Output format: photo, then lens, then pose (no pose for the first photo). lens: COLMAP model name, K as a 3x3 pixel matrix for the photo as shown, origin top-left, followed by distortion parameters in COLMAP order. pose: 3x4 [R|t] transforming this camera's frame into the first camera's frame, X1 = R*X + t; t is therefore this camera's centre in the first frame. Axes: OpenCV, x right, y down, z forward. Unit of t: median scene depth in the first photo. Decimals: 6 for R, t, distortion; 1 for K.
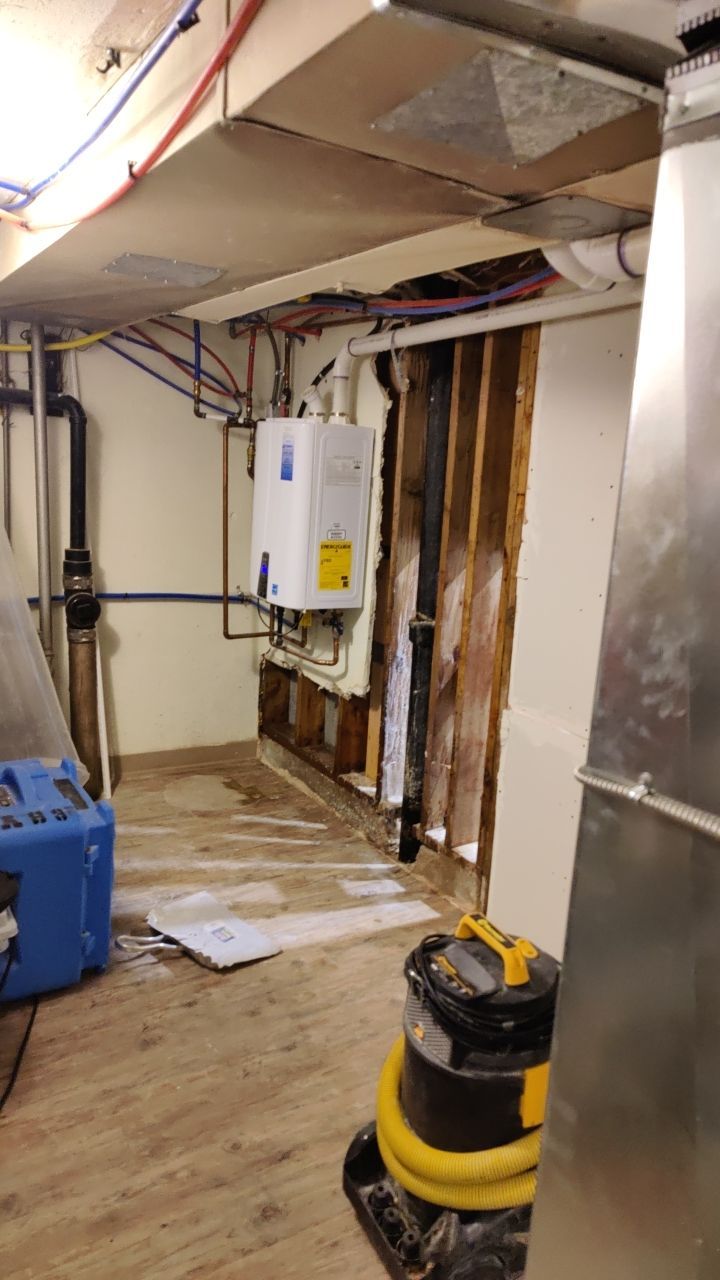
lens RADIAL K [[903.9, 0, 340.1], [0, 903.9, 639.4], [0, 0, 1]] dist [0.030477, -0.027421]
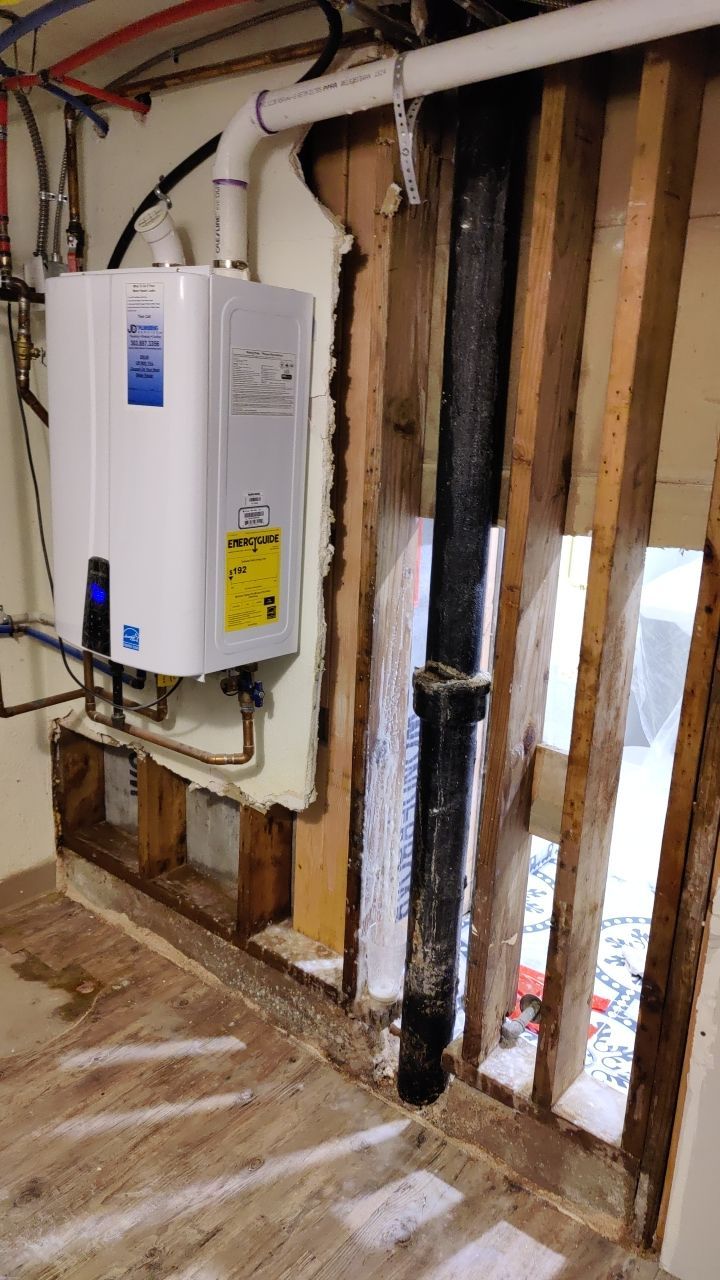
lens RADIAL K [[903.9, 0, 360.0], [0, 903.9, 641.6], [0, 0, 1]] dist [0.030477, -0.027421]
pose [[0.933125, -0.100864, 0.345115, -0.122411], [0.074486, 0.993252, 0.088893, -0.084916], [-0.351752, -0.057241, 0.934342, 0.501292]]
